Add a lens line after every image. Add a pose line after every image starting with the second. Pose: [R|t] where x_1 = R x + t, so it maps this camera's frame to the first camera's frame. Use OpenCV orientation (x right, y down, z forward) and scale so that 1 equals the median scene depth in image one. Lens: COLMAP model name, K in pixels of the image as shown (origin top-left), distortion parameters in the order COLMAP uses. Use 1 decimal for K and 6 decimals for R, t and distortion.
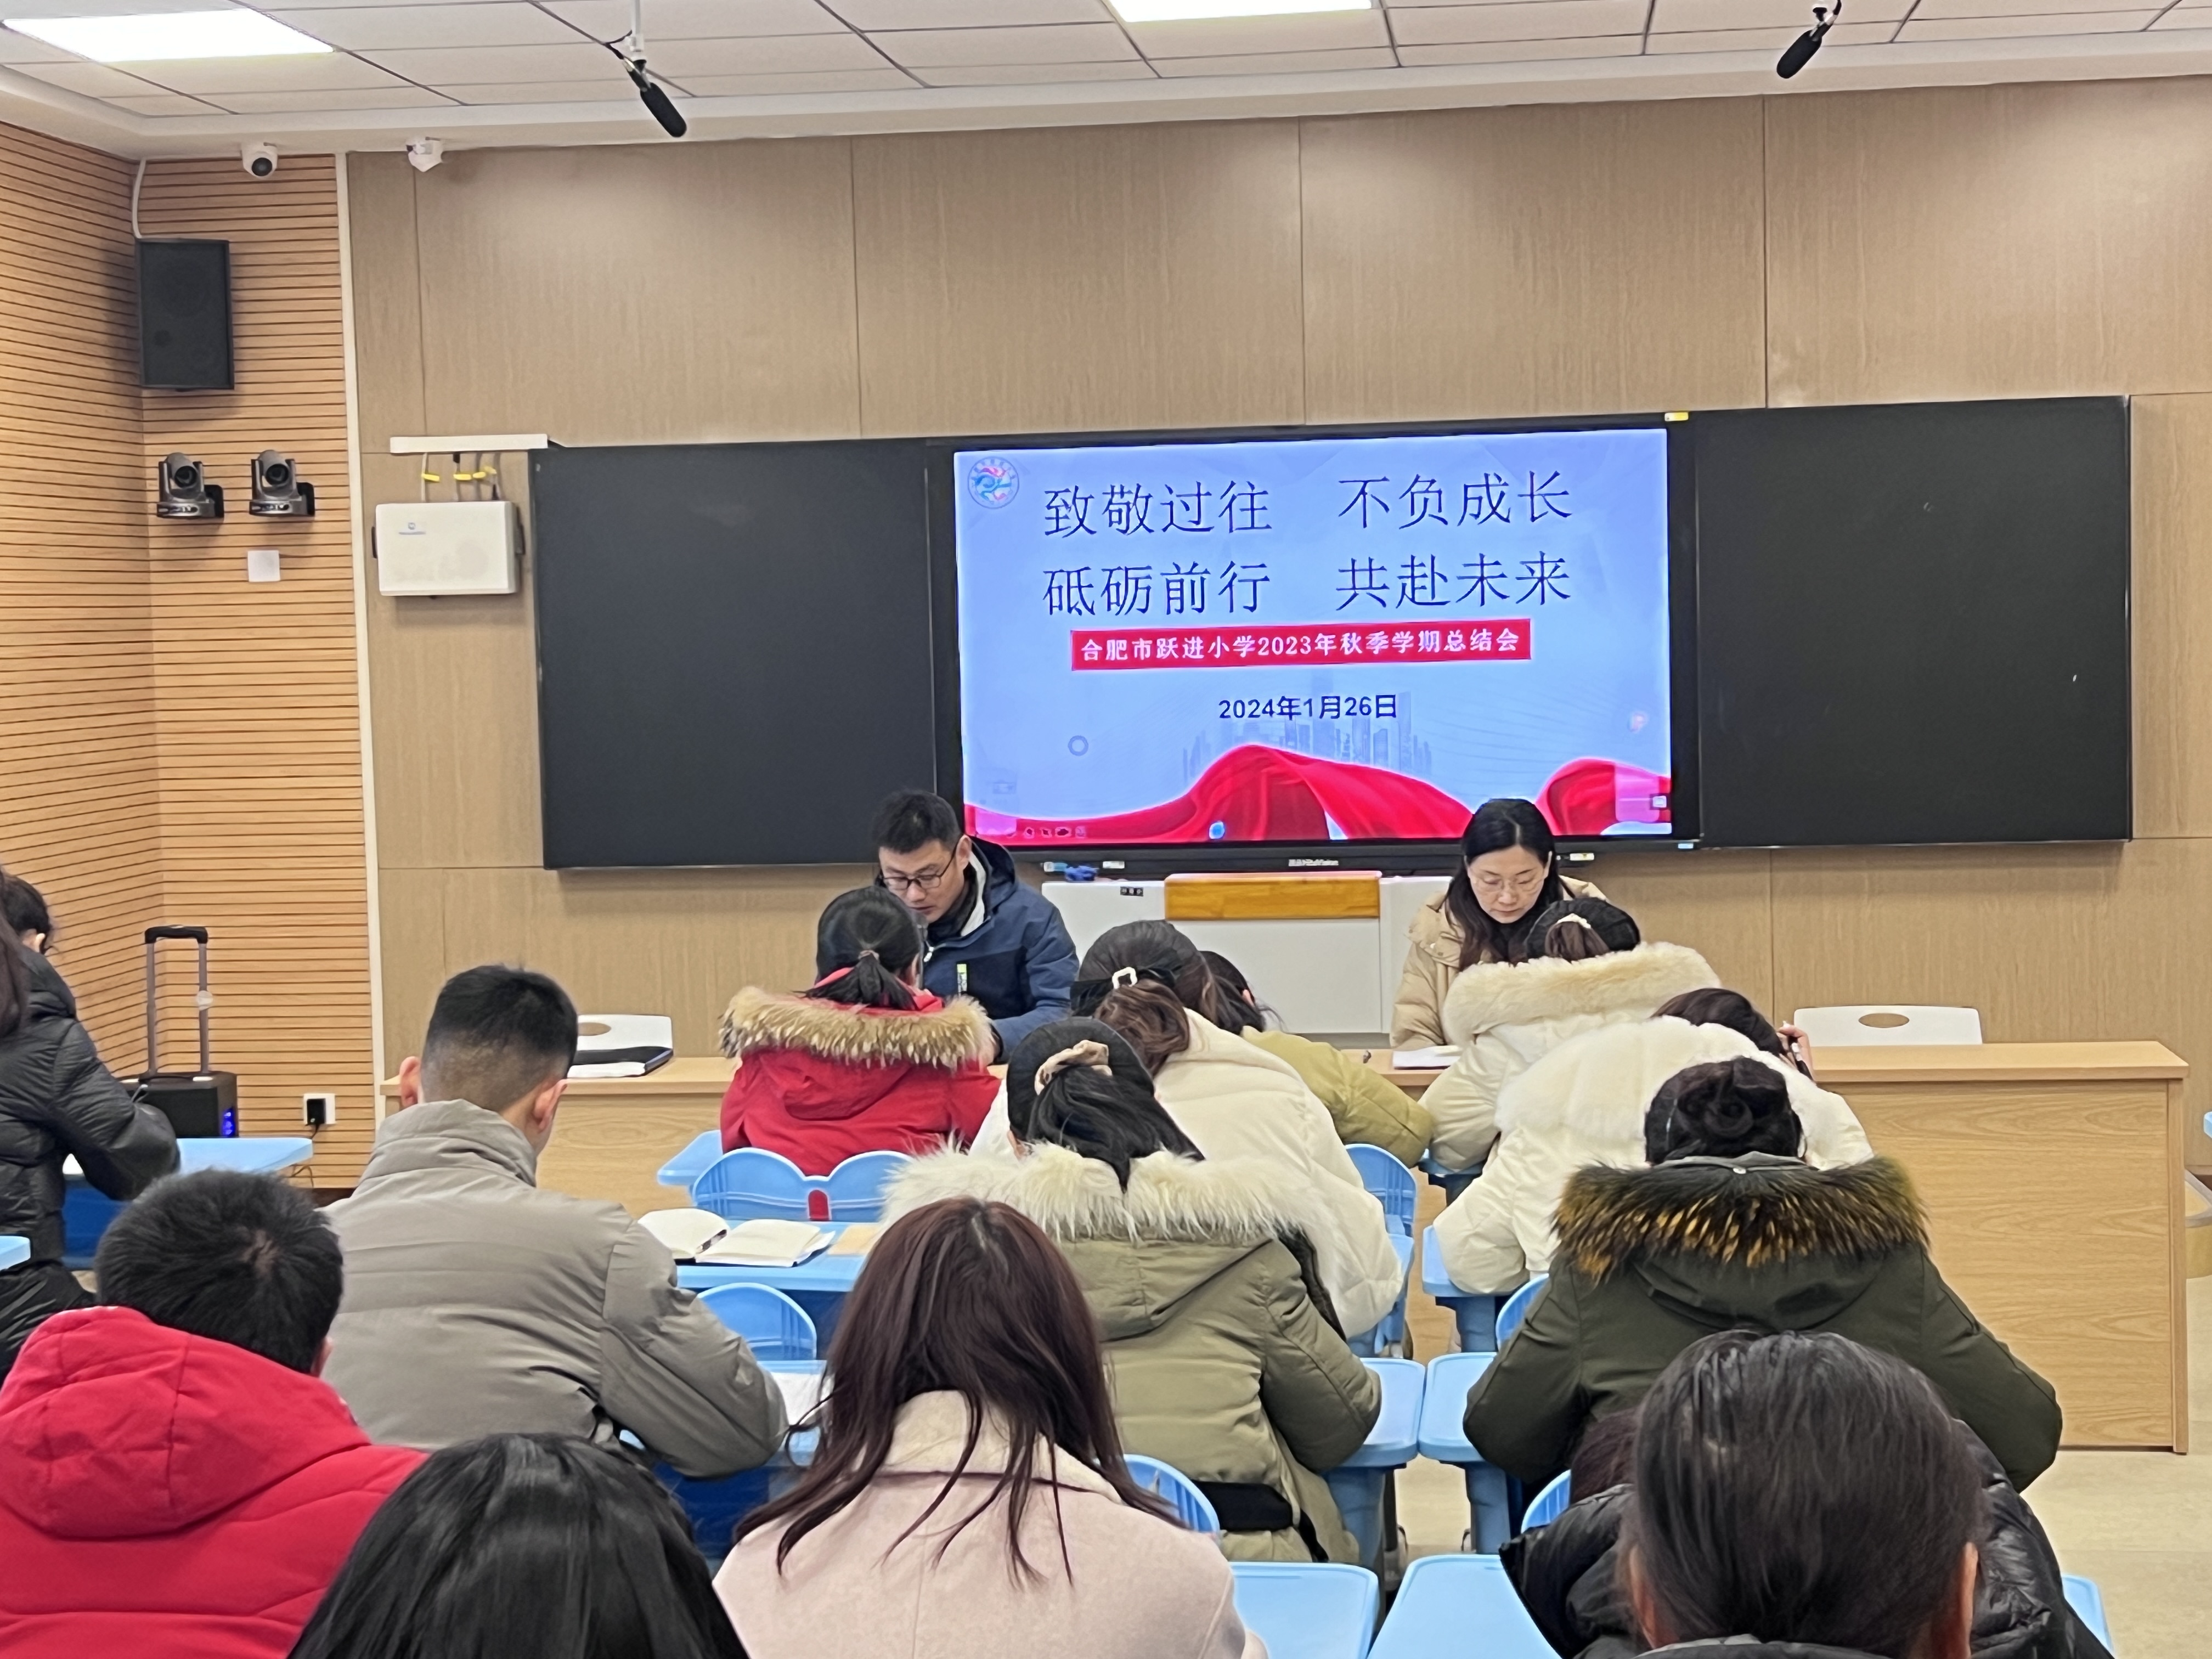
lens RADIAL K [[3857.0, 0, 1103.4], [0, 3857.0, 831.2], [0, 0, 1]] dist [0.006903, 0.023020]
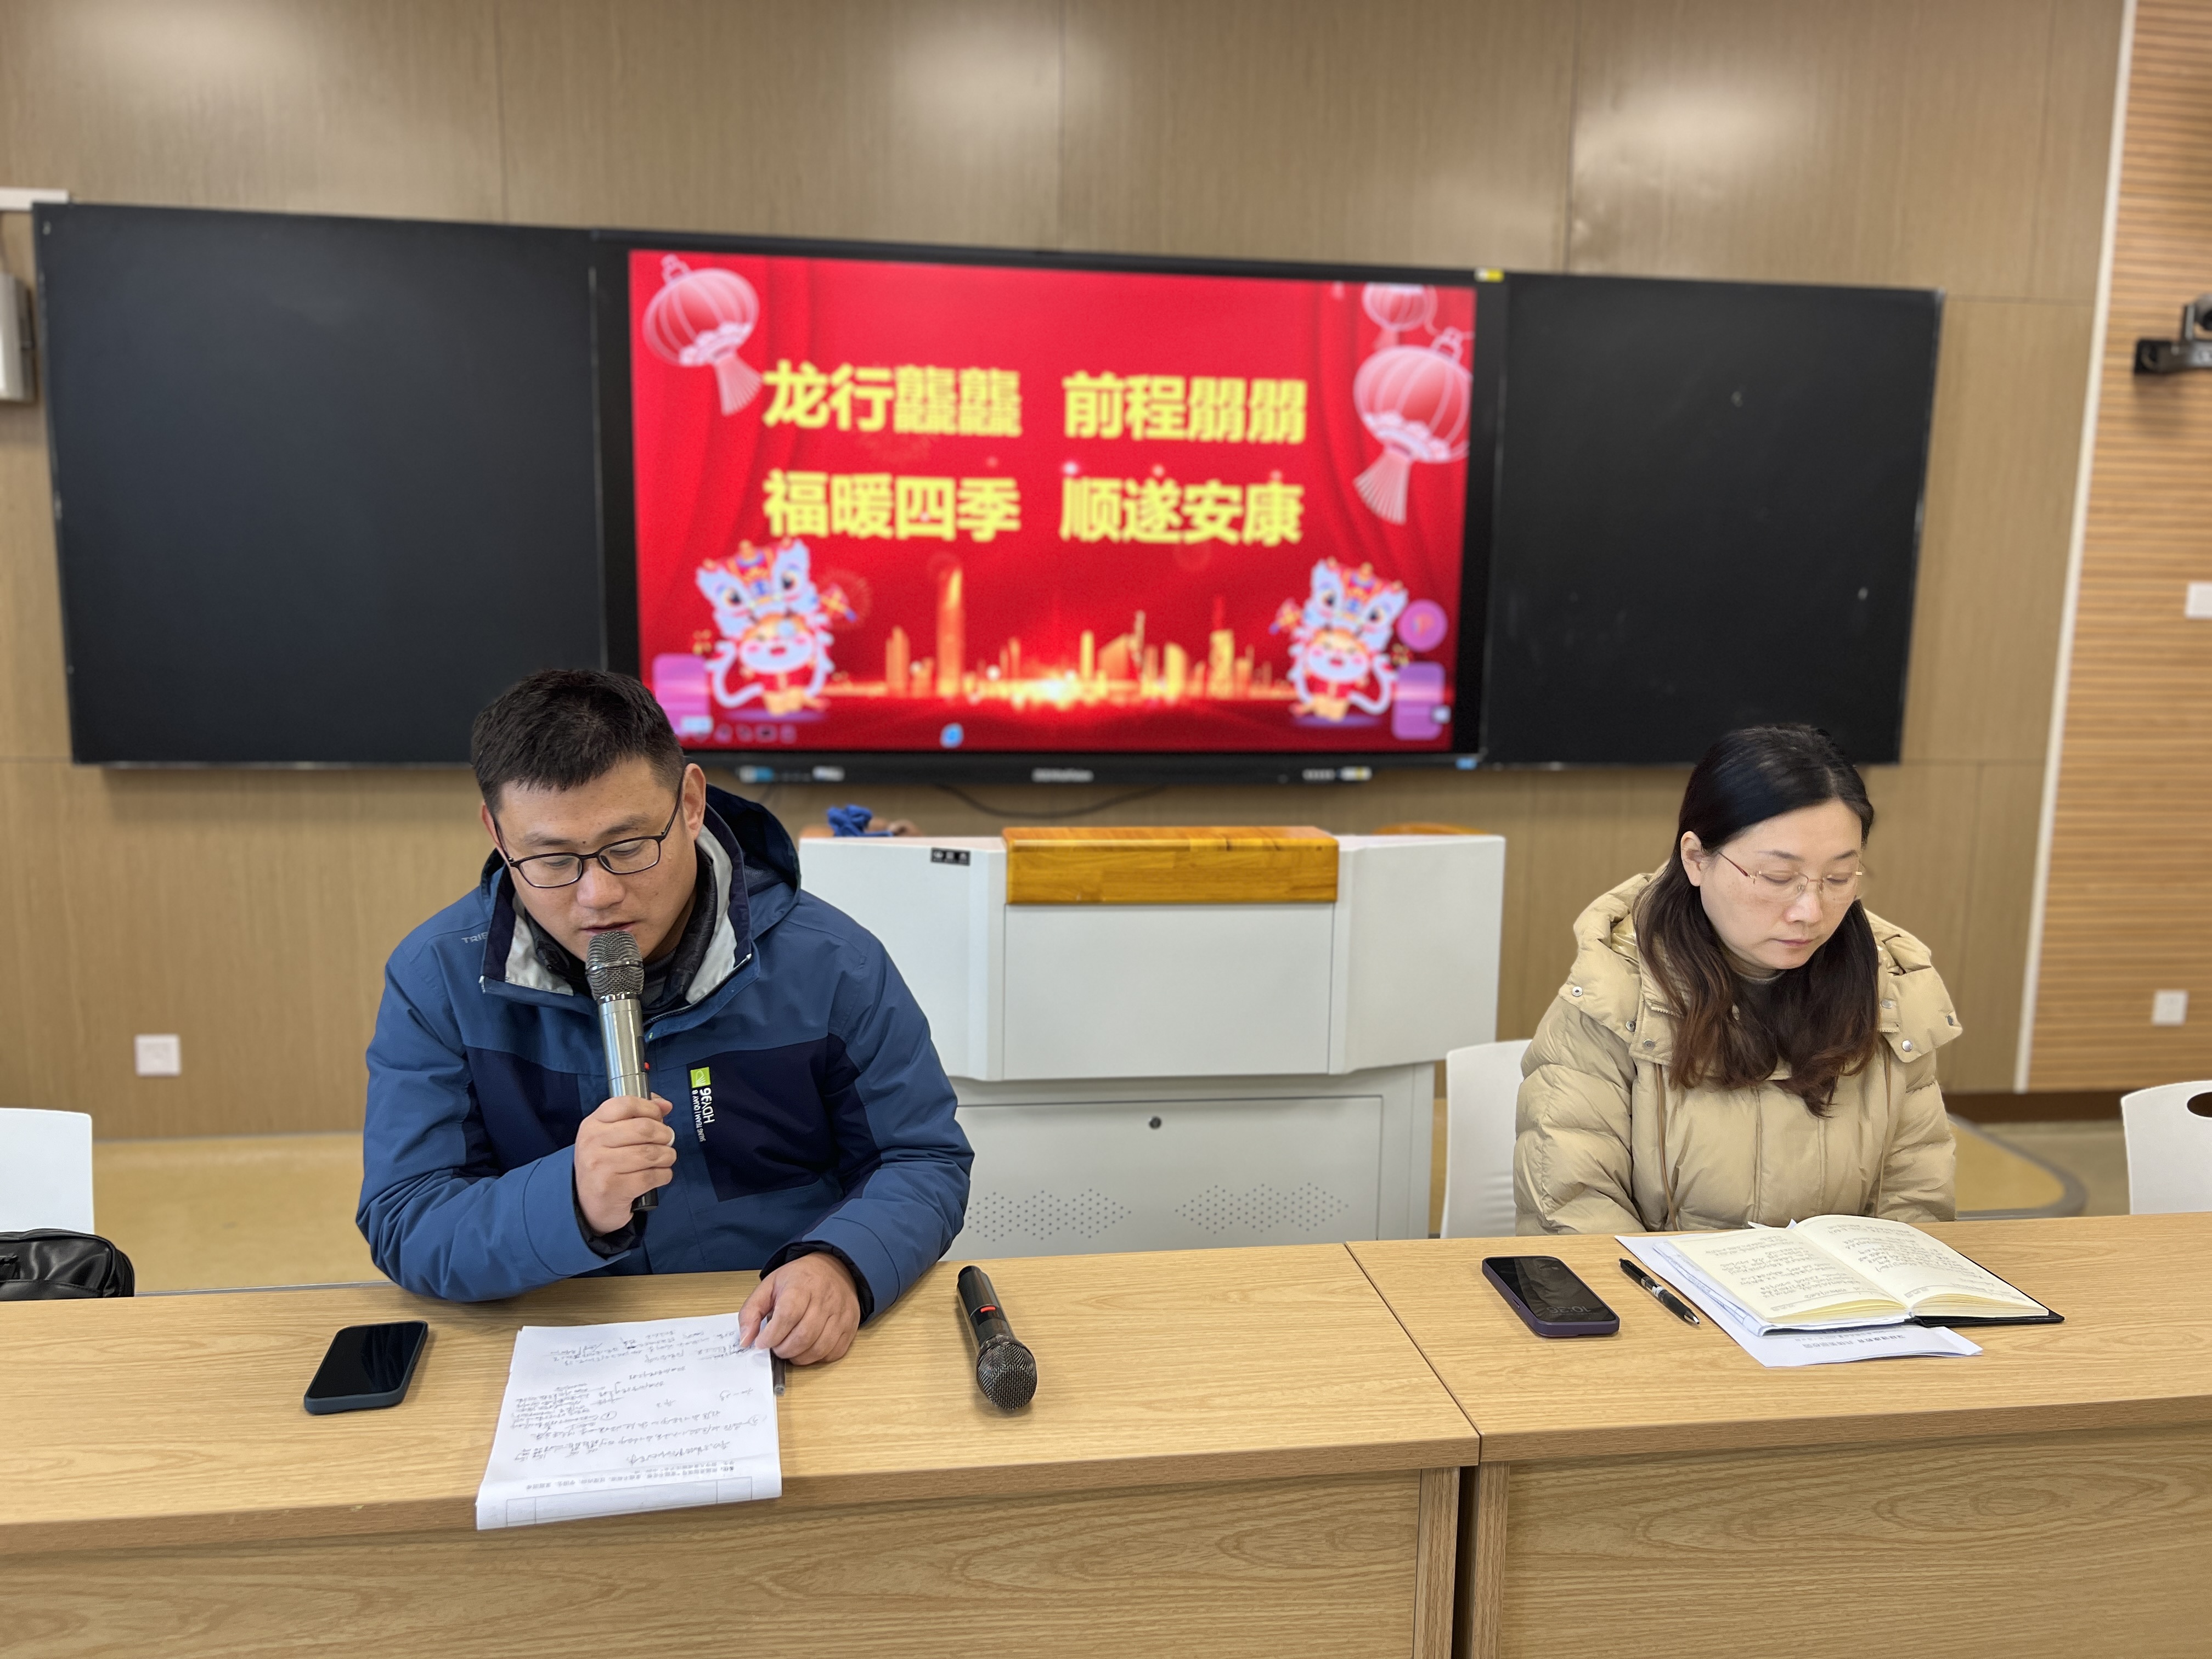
lens RADIAL K [[1628.1, 0, 1106.0], [0, 1628.1, 829.5], [0, 0, 1]] dist [0.006370, 0.004559]
pose [[0.963002, 0.003304, 0.269473, -0.035515], [-0.026497, 0.996241, 0.082478, -0.010160], [-0.268187, -0.086567, 0.959469, 0.664414]]
